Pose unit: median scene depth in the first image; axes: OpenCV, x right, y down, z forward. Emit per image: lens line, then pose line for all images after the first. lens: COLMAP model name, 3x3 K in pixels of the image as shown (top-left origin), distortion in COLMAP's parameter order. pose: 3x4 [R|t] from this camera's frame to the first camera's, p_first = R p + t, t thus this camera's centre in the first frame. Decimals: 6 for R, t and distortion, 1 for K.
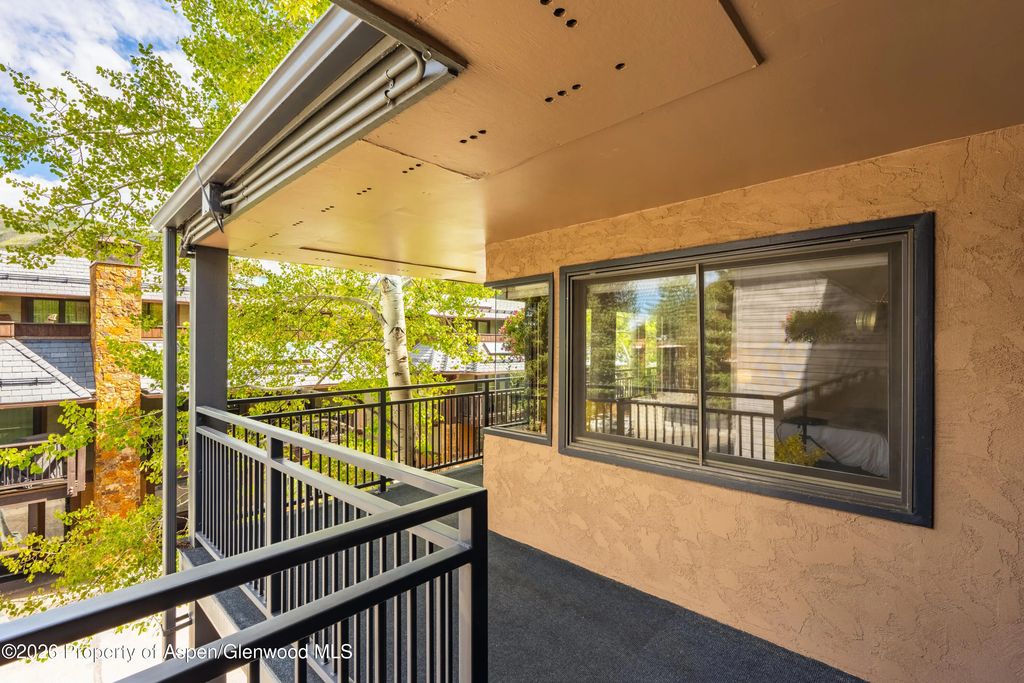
lens RADIAL K [[456.5, 0, 515.1], [0, 456.5, 345.4], [0, 0, 1]] dist [-0.002252, -0.000052]
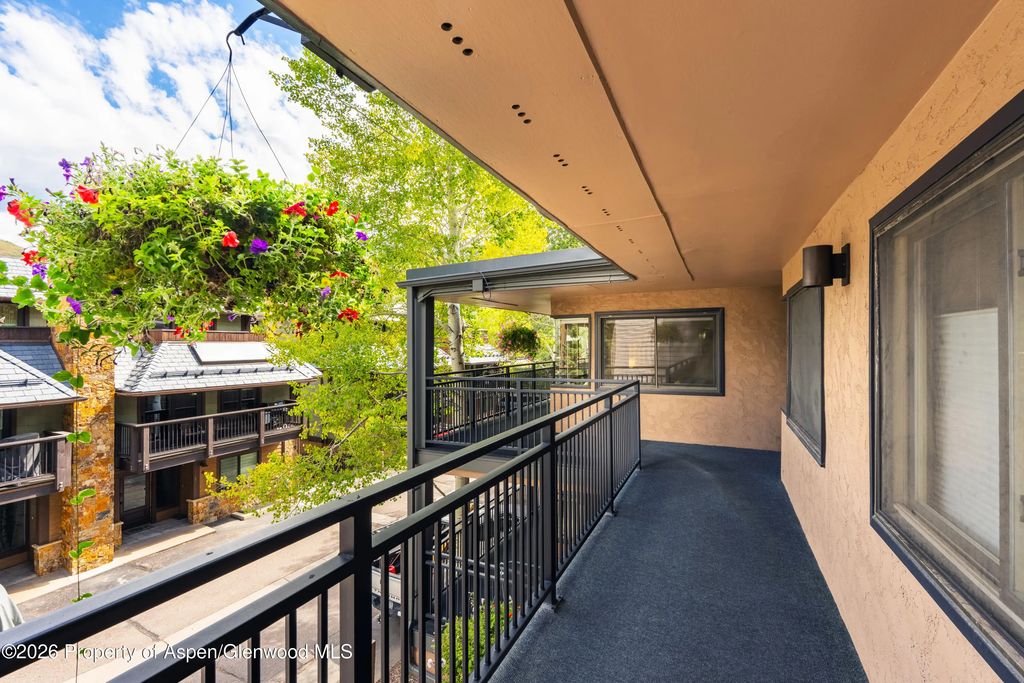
lens RADIAL K [[456.5, 0, 509.4], [0, 456.5, 341.3], [0, 0, 1]] dist [-0.002252, -0.000052]
pose [[0.949247, -0.003935, 0.314508, -0.600545], [0.006229, 0.999961, -0.006290, -0.004685], [-0.314471, 0.007930, 0.949234, -0.620319]]
